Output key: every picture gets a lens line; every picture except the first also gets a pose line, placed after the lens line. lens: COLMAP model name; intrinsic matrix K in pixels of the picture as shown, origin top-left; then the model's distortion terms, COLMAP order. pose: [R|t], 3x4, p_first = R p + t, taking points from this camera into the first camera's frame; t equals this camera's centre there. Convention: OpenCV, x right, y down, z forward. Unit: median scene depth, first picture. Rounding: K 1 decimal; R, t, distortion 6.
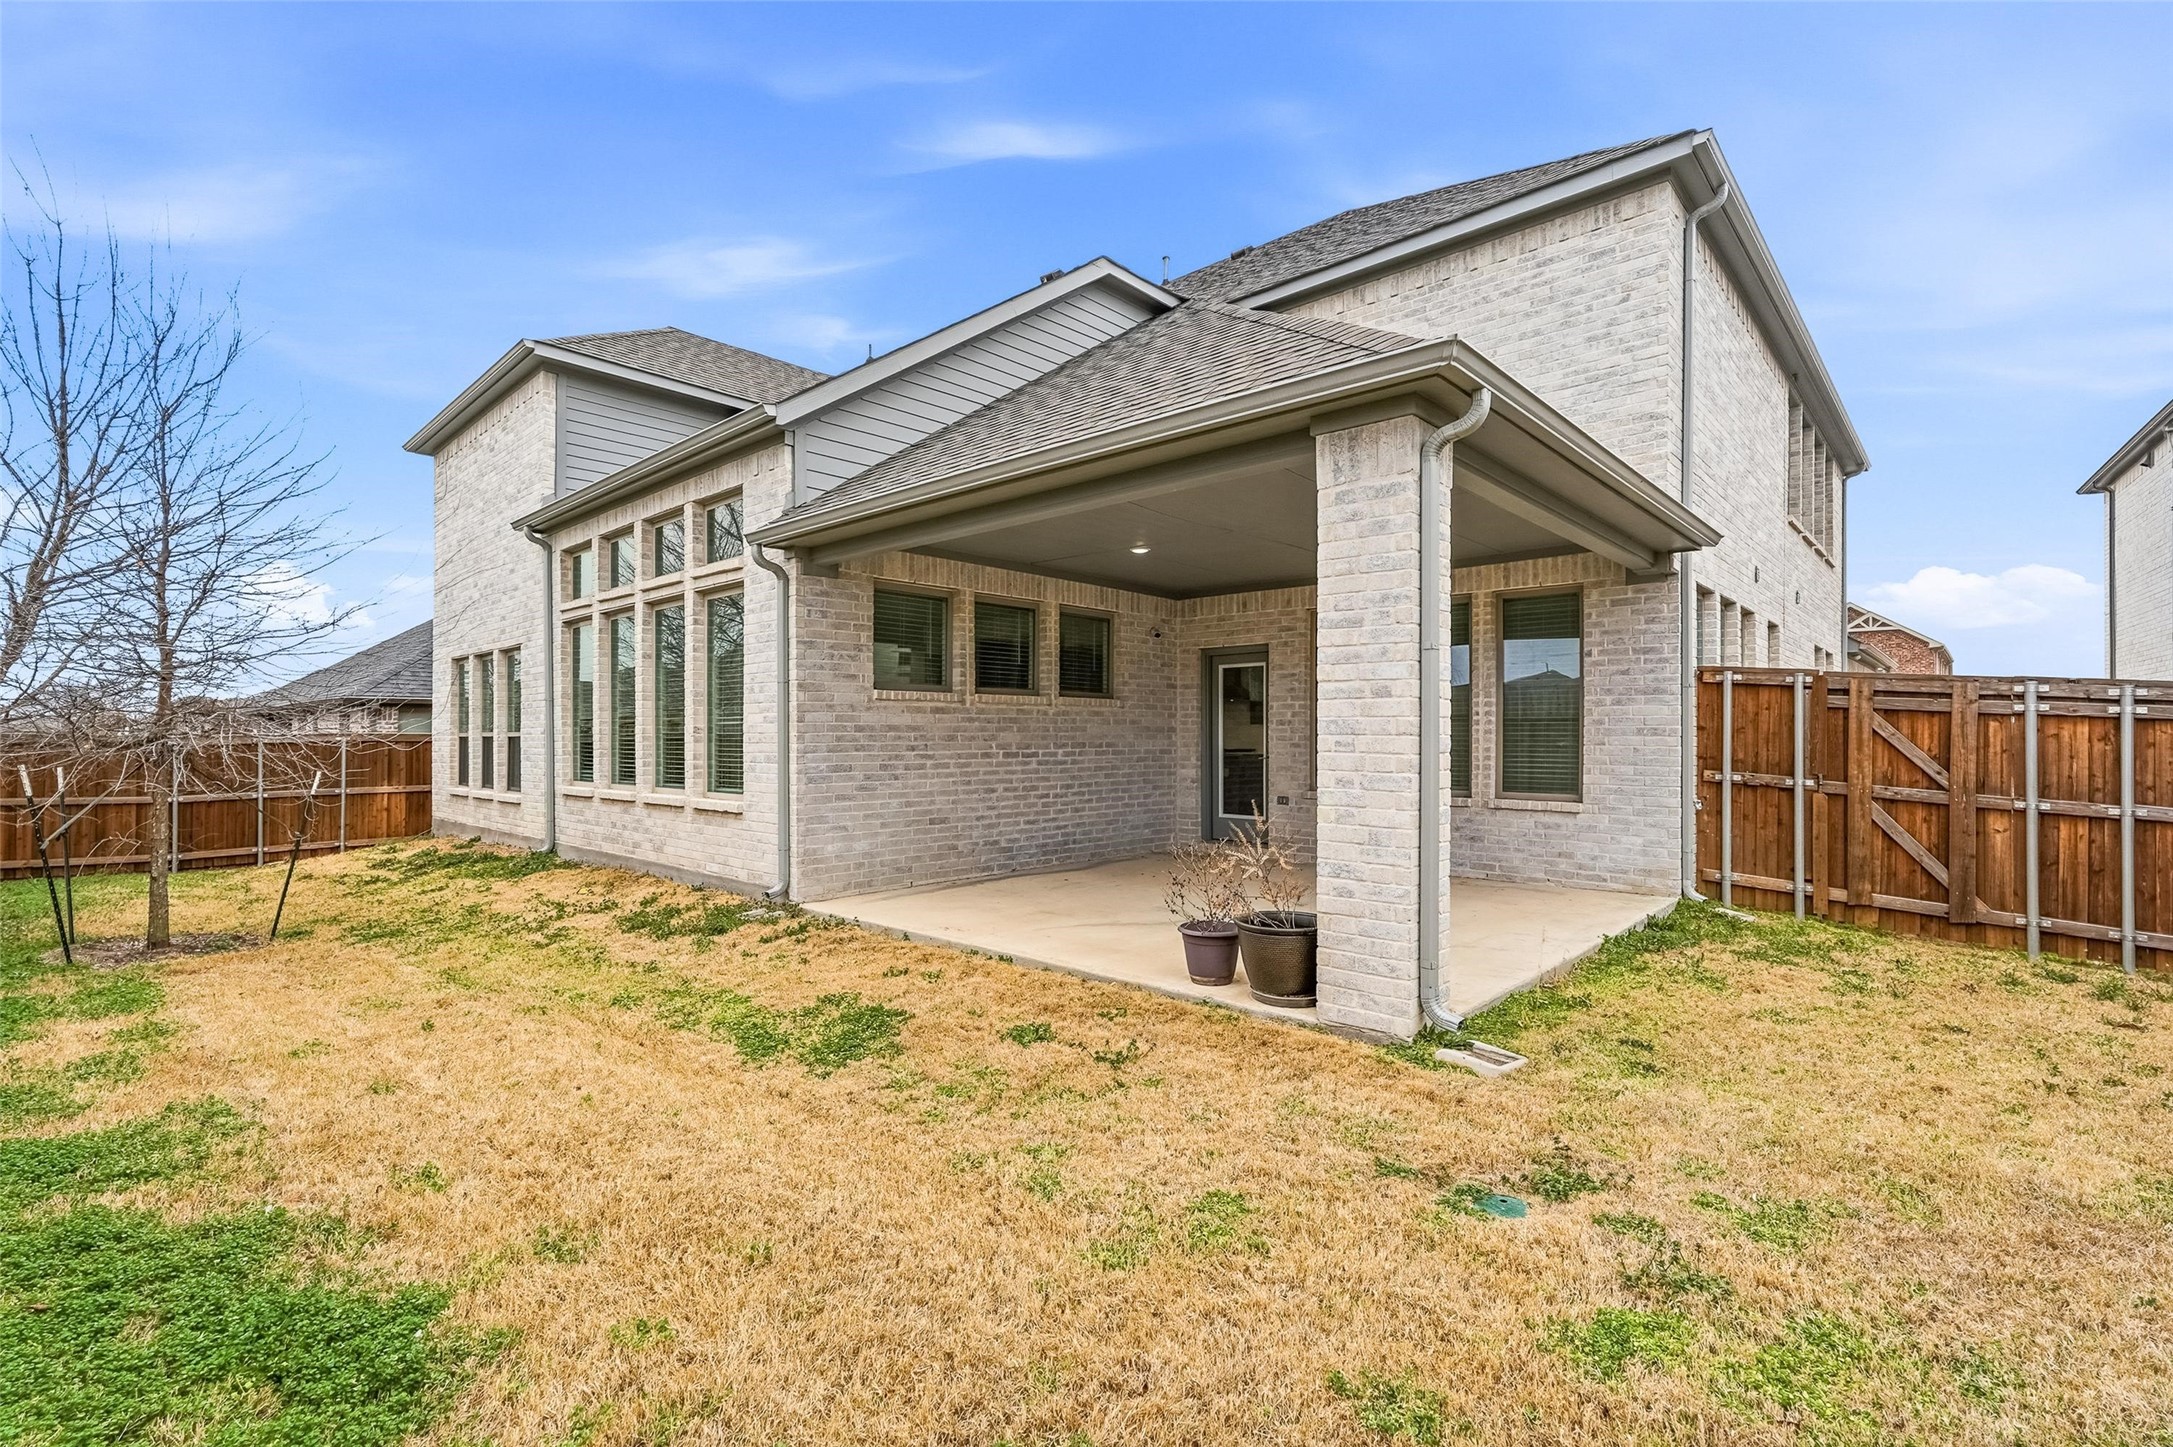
lens RADIAL K [[998.1, 0, 1086.5], [0, 998.1, 723.5], [0, 0, 1]] dist [-0.010785, 0.000557]
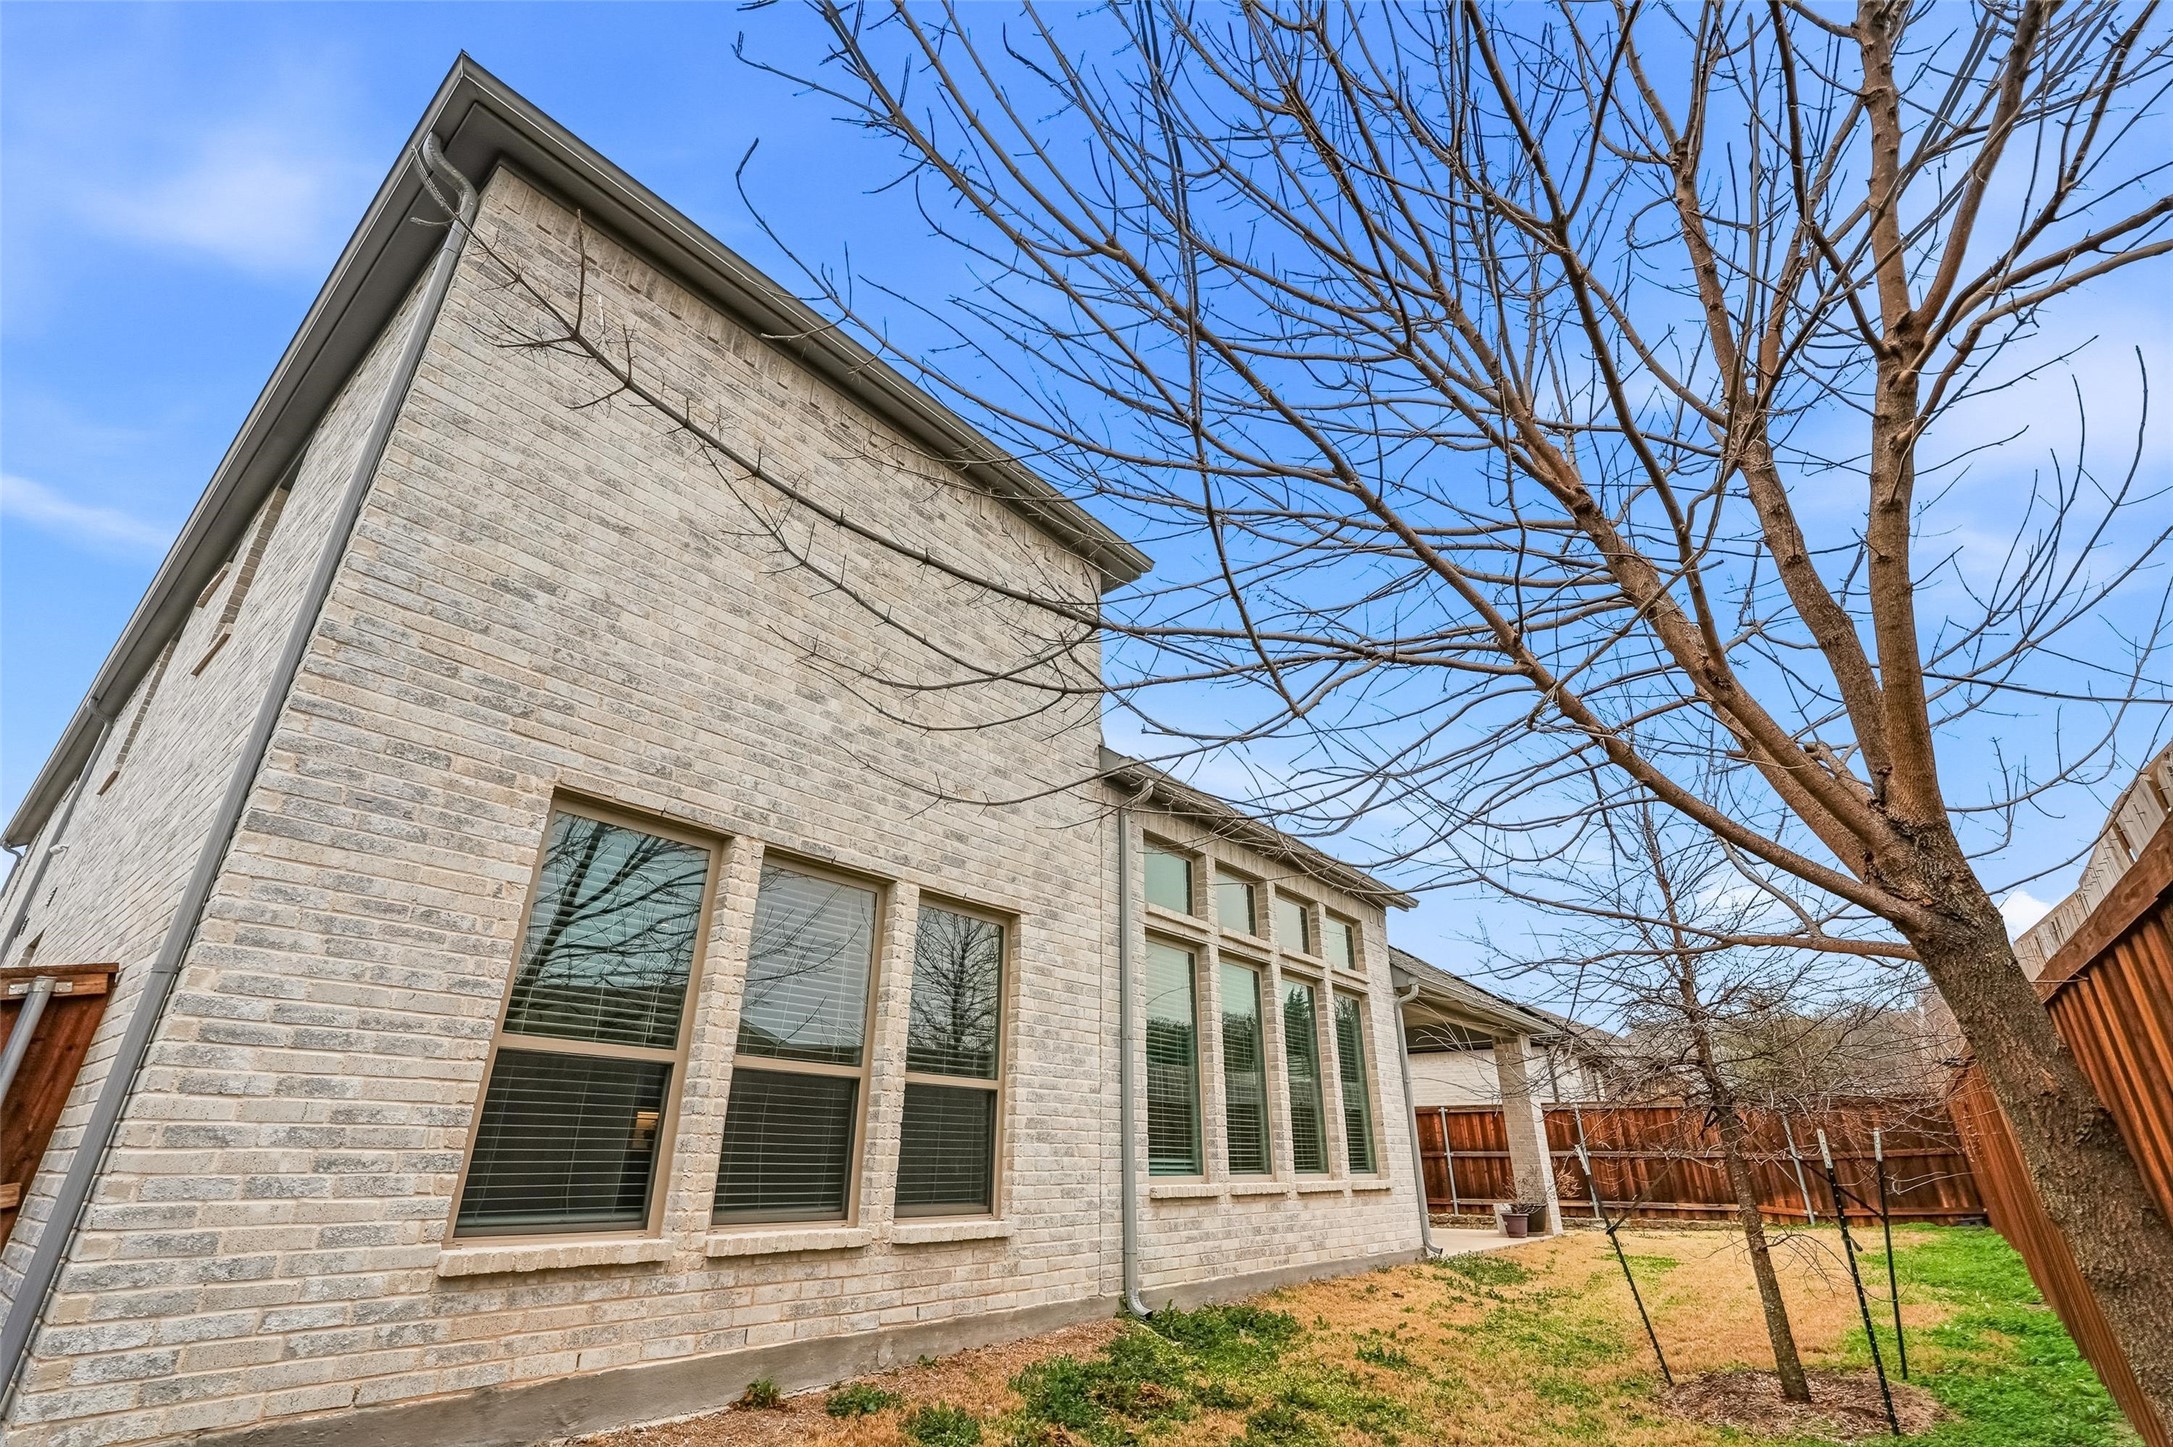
lens RADIAL K [[973.5, 0, 1078.7], [0, 973.5, 724.7], [0, 0, 1]] dist [-0.023291, 0.014784]
pose [[-0.078559, 0.425810, 0.901396, -1.605563], [-0.003972, 0.904049, -0.427410, 0.083277], [-0.996902, -0.037158, -0.069330, 1.470182]]
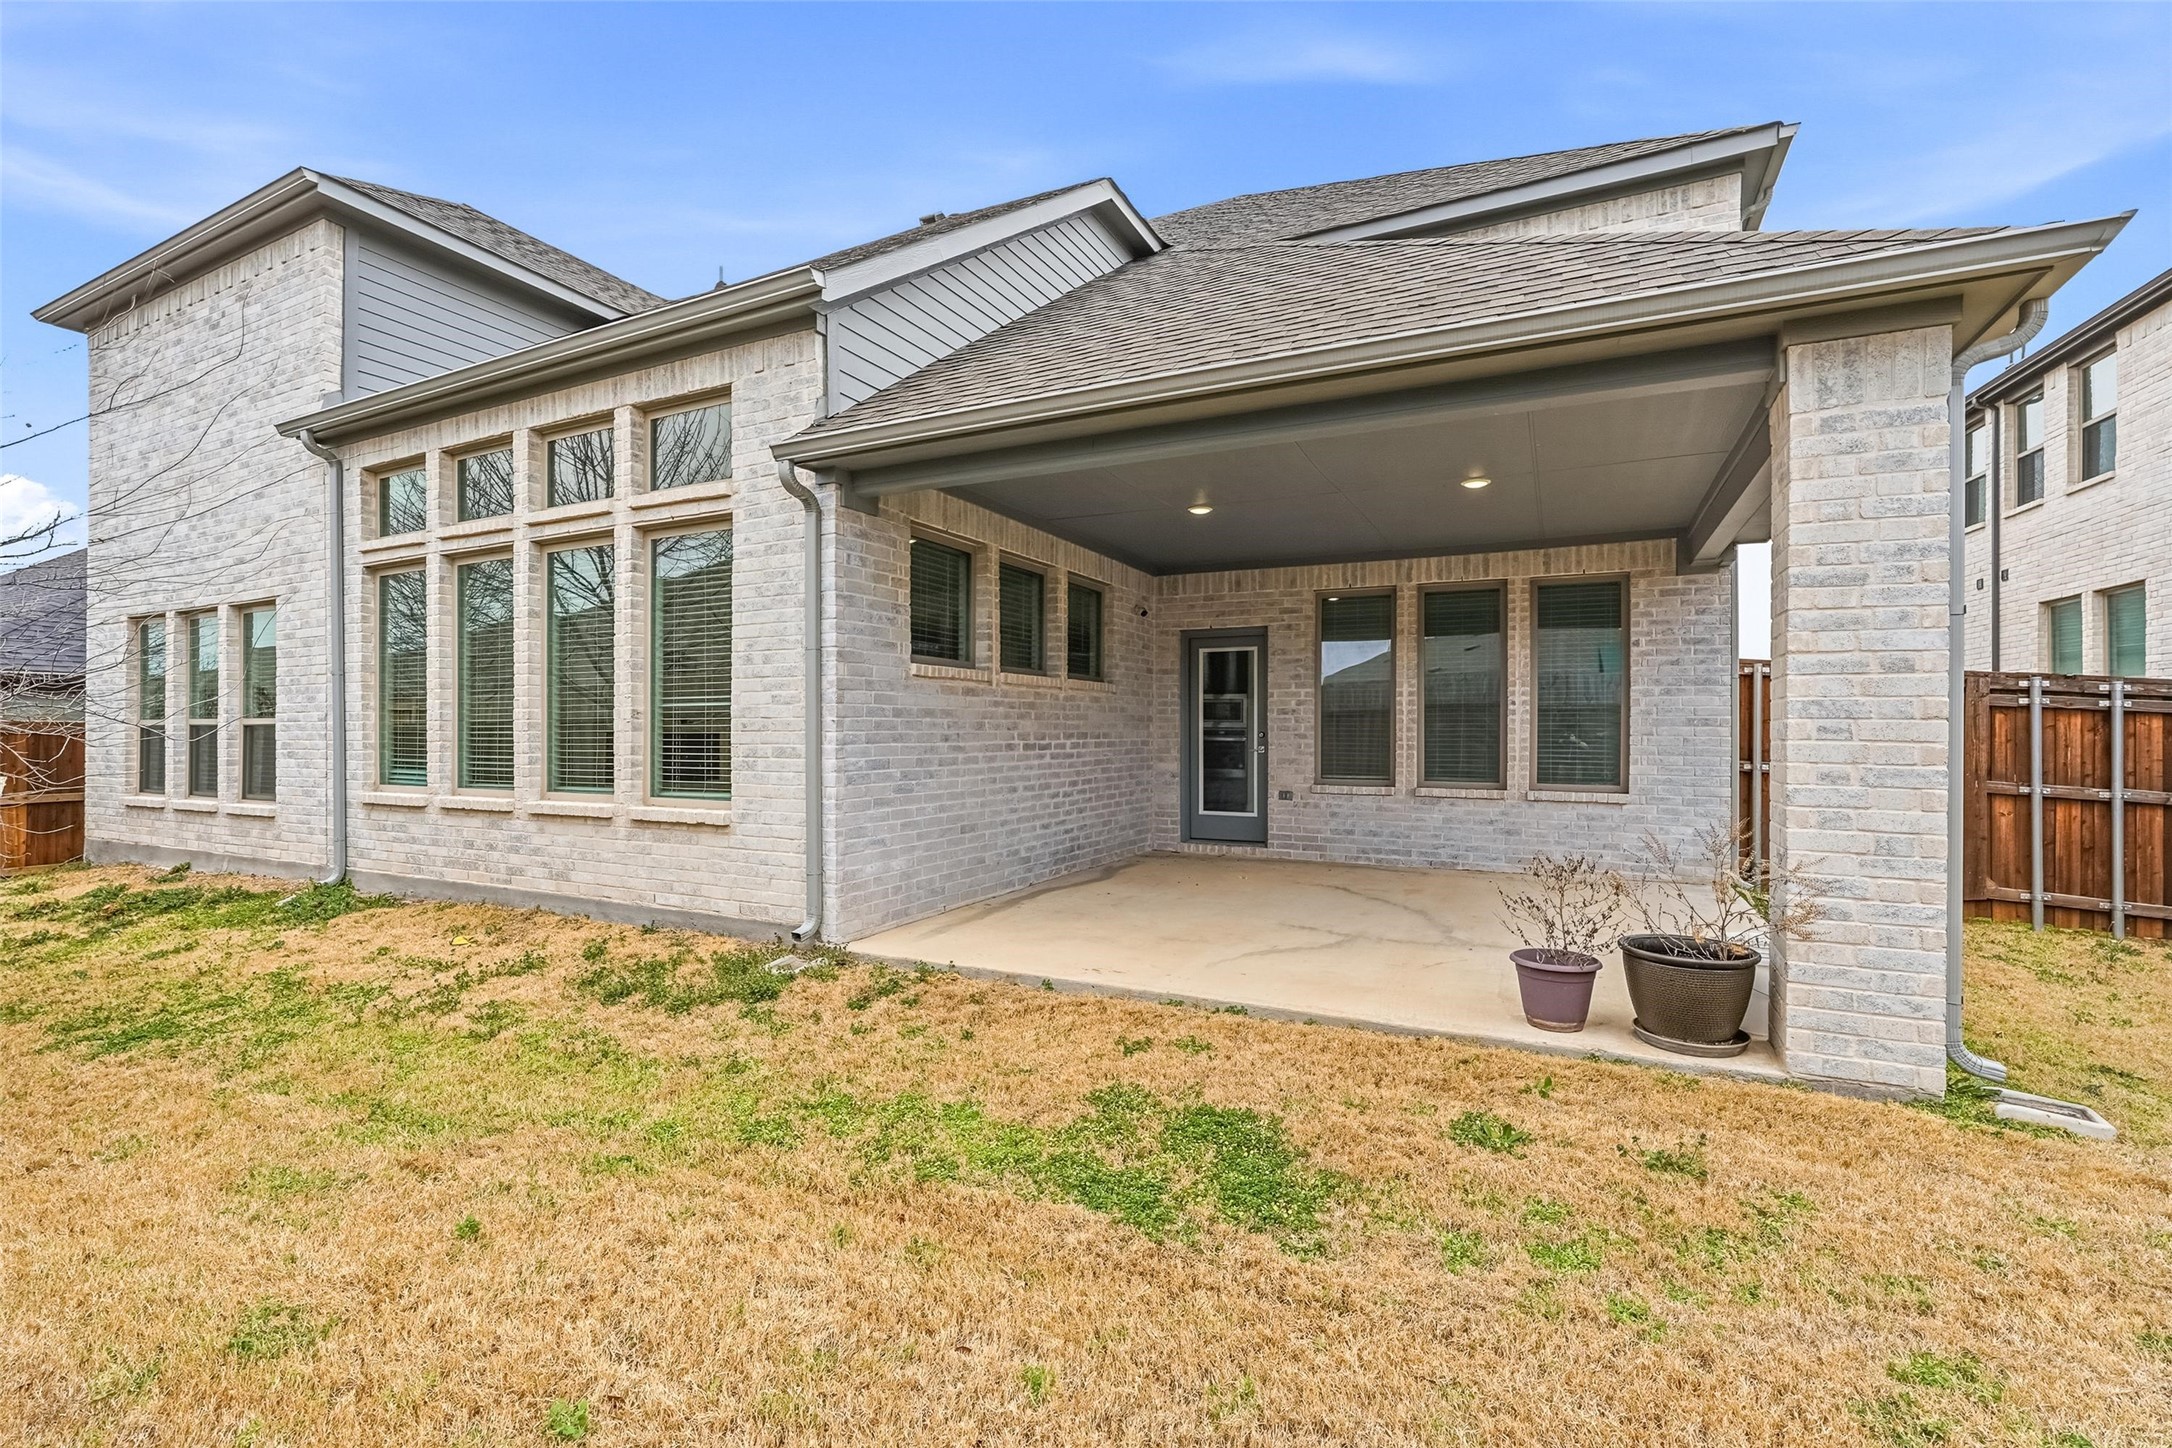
lens RADIAL K [[968.3, 0, 1080.2], [0, 968.3, 723.2], [0, 0, 1]] dist [-0.019210, 0.010195]
pose [[0.958423, 0.004541, 0.285317, -0.299363], [-0.006174, 0.999969, 0.004824, 0.008181], [-0.285286, -0.006385, 0.958421, 0.234525]]
